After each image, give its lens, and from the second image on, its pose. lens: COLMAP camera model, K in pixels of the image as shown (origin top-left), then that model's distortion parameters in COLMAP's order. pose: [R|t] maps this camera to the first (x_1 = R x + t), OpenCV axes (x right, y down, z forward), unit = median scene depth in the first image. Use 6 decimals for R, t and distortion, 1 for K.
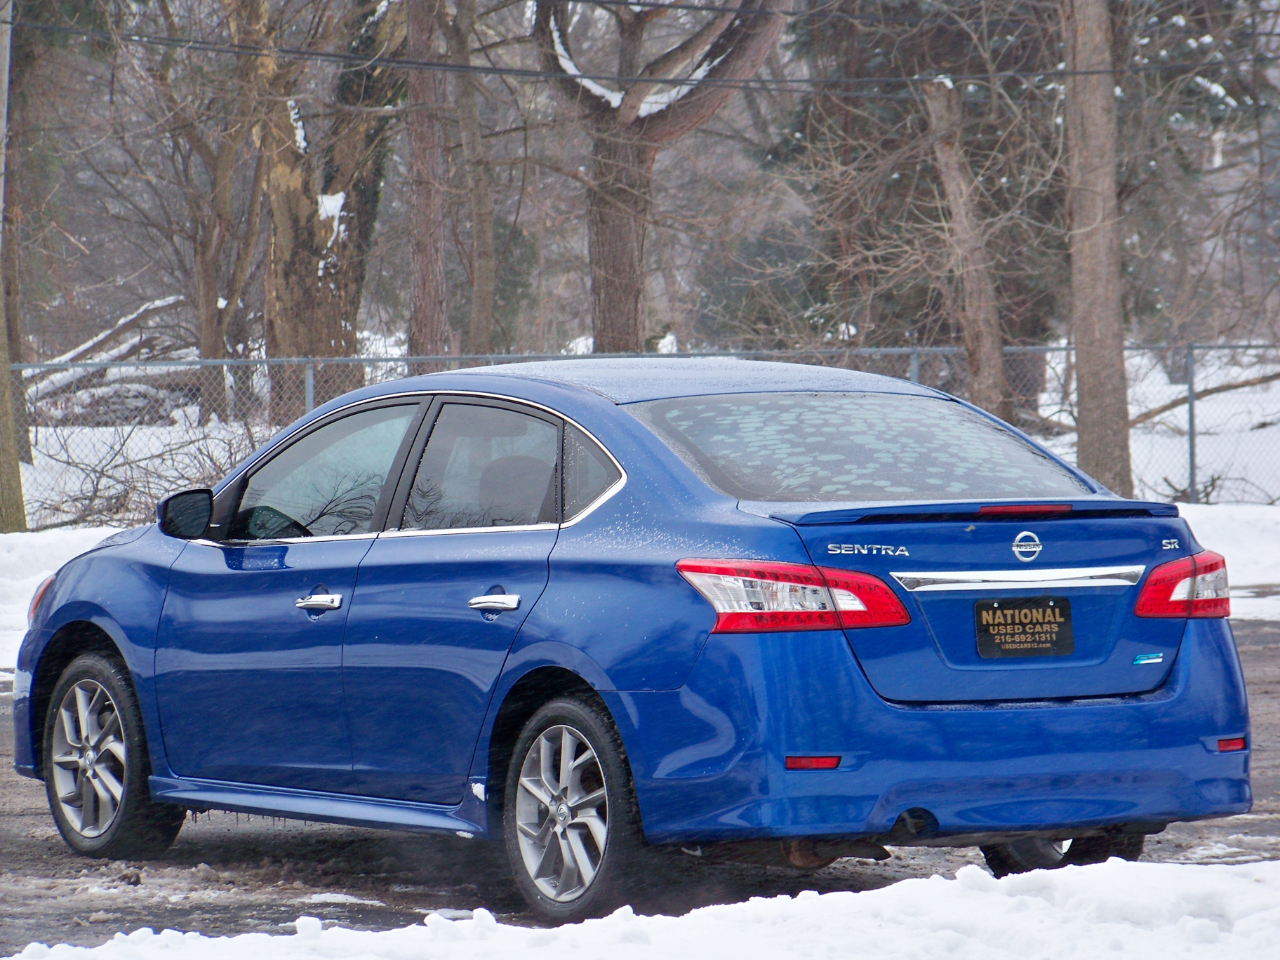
lens RADIAL K [[4598.9, 0, 640.0], [0, 4598.9, 480.0], [0, 0, 1]] dist [-0.083469, 0.214852]
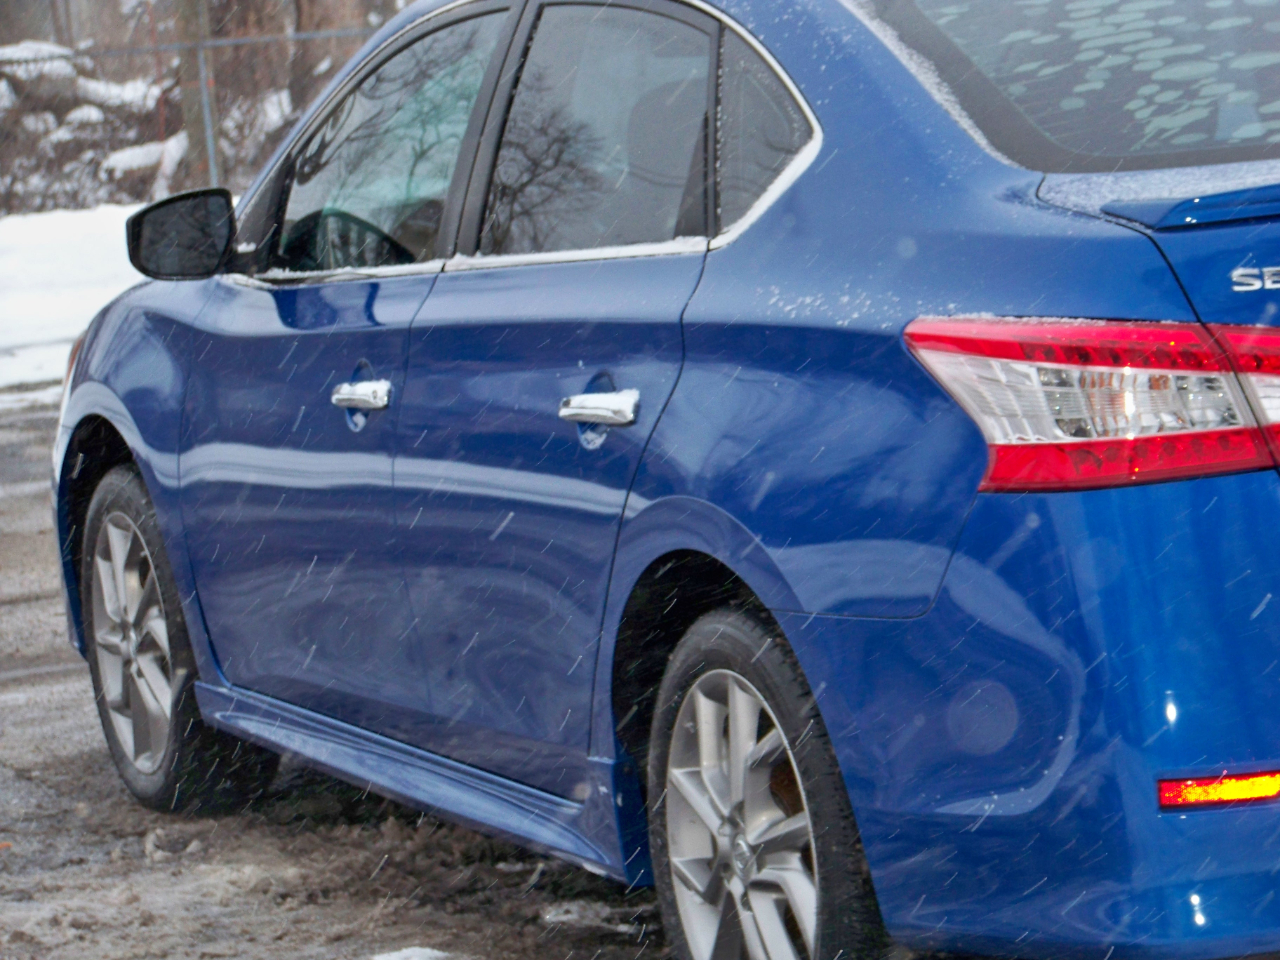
lens RADIAL K [[4598.9, 0, 640.0], [0, 4598.9, 480.0], [0, 0, 1]] dist [-0.083469, 0.214852]
pose [[0.987004, -0.066730, -0.146183, 0.045016], [0.079466, 0.993369, 0.083086, -0.006233], [0.139669, -0.093623, 0.985762, 0.536183]]
